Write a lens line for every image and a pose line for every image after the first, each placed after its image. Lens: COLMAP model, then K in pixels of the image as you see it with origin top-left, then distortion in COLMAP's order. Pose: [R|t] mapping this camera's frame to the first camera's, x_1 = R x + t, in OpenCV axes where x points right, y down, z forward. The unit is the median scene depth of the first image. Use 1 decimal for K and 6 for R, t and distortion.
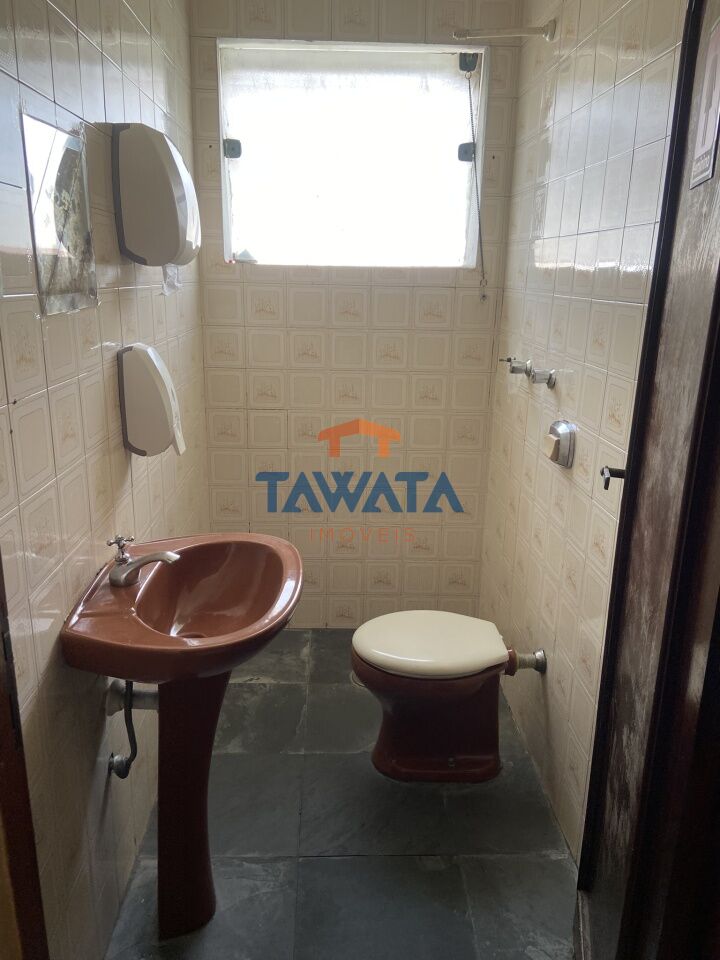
lens RADIAL K [[728.0, 0, 340.2], [0, 728.0, 479.6], [0, 0, 1]] dist [0.028154, -0.007438]
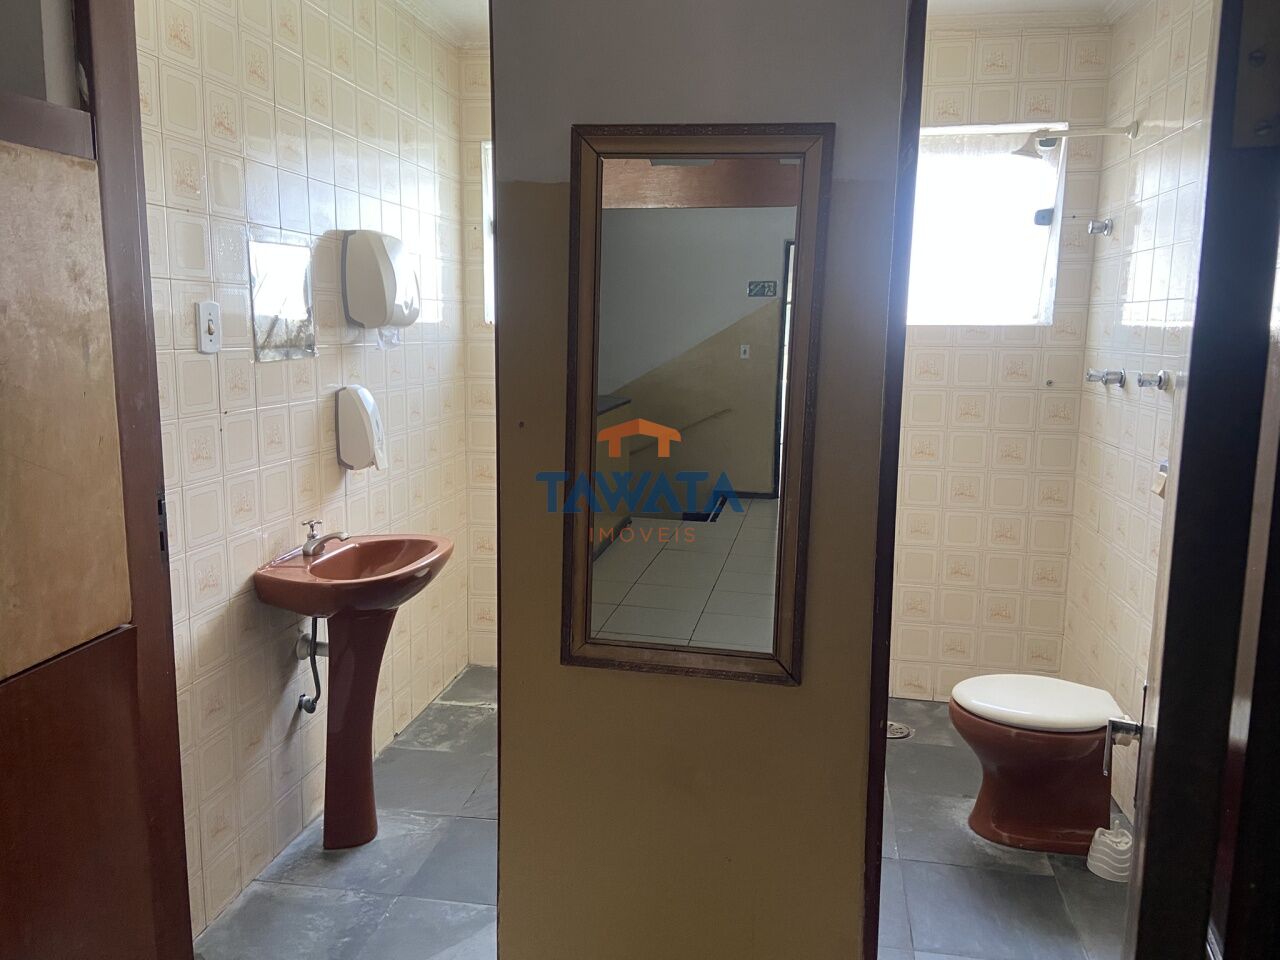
lens RADIAL K [[970.7, 0, 660.0], [0, 970.7, 467.3], [0, 0, 1]] dist [0.028154, -0.007438]
pose [[0.985567, 0.030633, -0.166491, 0.607165], [-0.052008, 0.990719, -0.125580, 0.165122], [0.161099, 0.132426, 0.978013, -0.662763]]
